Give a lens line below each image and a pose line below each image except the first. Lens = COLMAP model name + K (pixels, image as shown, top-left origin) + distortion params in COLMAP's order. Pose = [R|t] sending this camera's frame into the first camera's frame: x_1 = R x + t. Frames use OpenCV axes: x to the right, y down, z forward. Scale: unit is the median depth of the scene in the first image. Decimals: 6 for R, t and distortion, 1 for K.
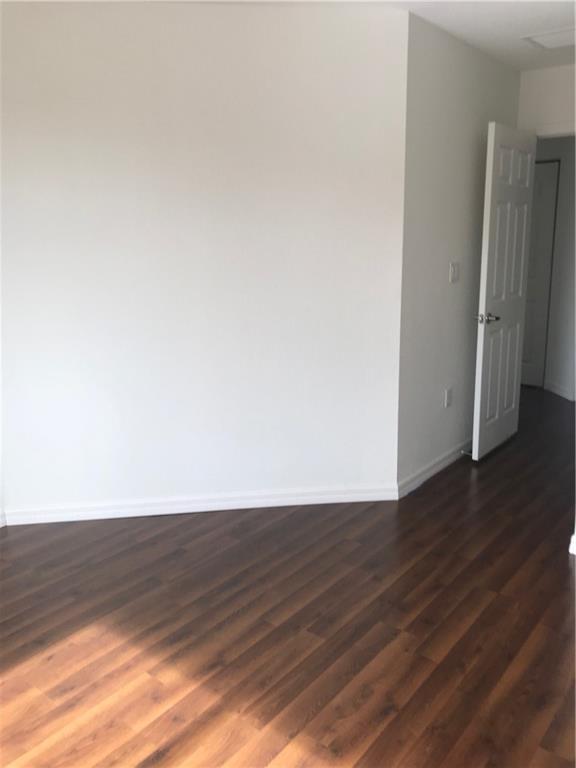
lens RADIAL K [[629.5, 0, 288.0], [0, 629.5, 384.8], [0, 0, 1]] dist [0.002875, 0.000210]
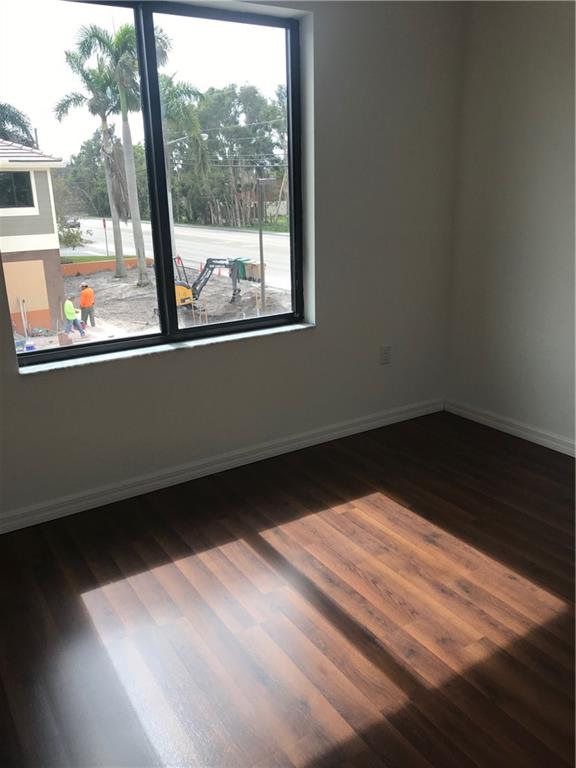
lens RADIAL K [[629.5, 0, 288.0], [0, 629.5, 384.8], [0, 0, 1]] dist [0.002875, 0.000210]
pose [[-0.330002, 0.308899, -0.892009, 0.648478], [-0.185283, 0.905368, 0.382072, -0.211491], [0.925618, 0.291358, -0.241540, 0.904952]]
